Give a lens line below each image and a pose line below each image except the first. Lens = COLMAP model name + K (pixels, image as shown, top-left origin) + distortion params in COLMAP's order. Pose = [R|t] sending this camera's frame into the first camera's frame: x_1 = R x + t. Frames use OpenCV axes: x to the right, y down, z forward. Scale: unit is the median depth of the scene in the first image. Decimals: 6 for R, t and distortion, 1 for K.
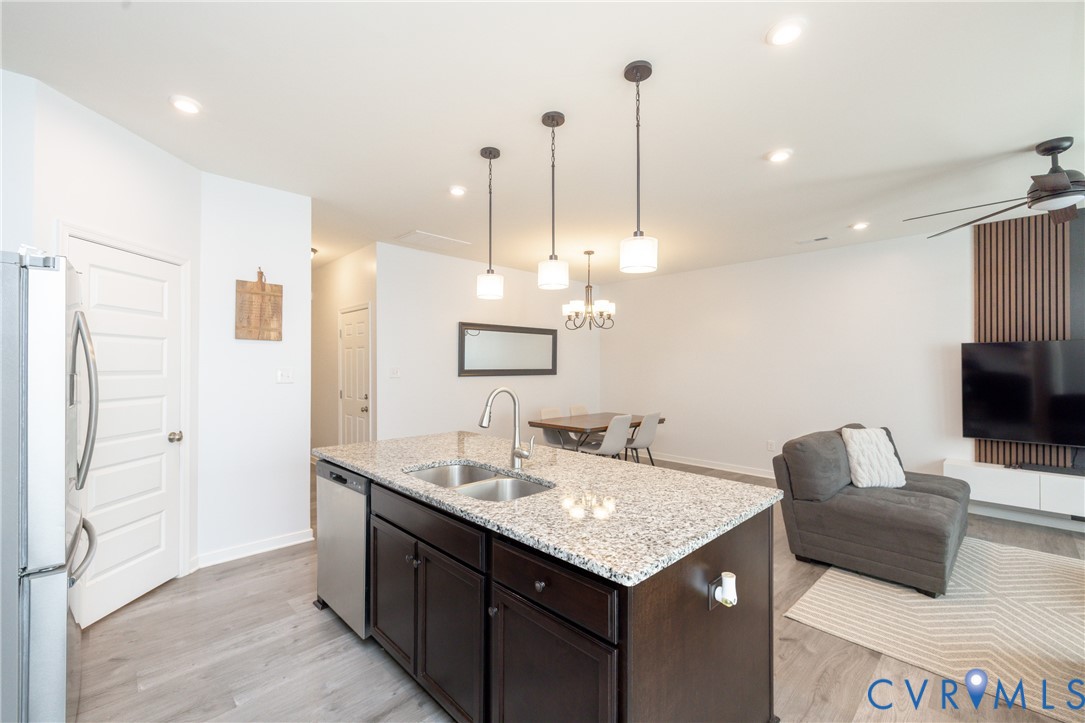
lens RADIAL K [[453.3, 0, 523.5], [0, 453.3, 361.1], [0, 0, 1]] dist [-0.000320, 0.000238]
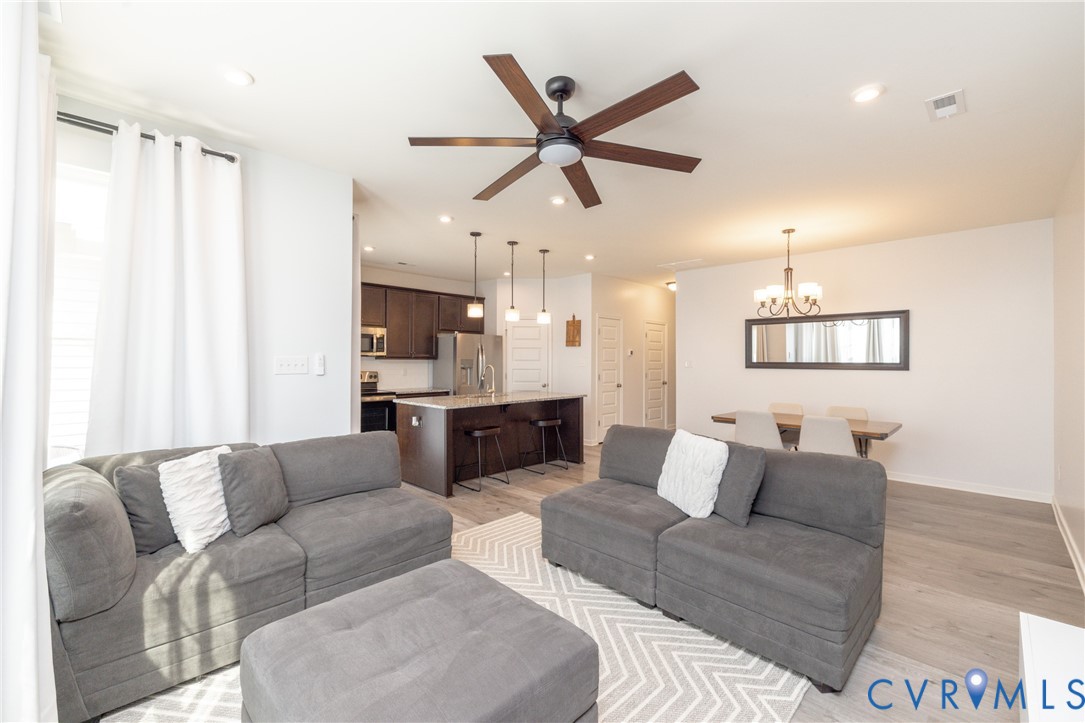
lens RADIAL K [[453.3, 0, 523.5], [0, 453.3, 361.1], [0, 0, 1]] dist [-0.000320, 0.000238]
pose [[0.012861, 0.001841, -0.999916, 1.042707], [0.006378, 0.999978, 0.001923, 0.011568], [0.999897, -0.006402, 0.012849, 0.478144]]
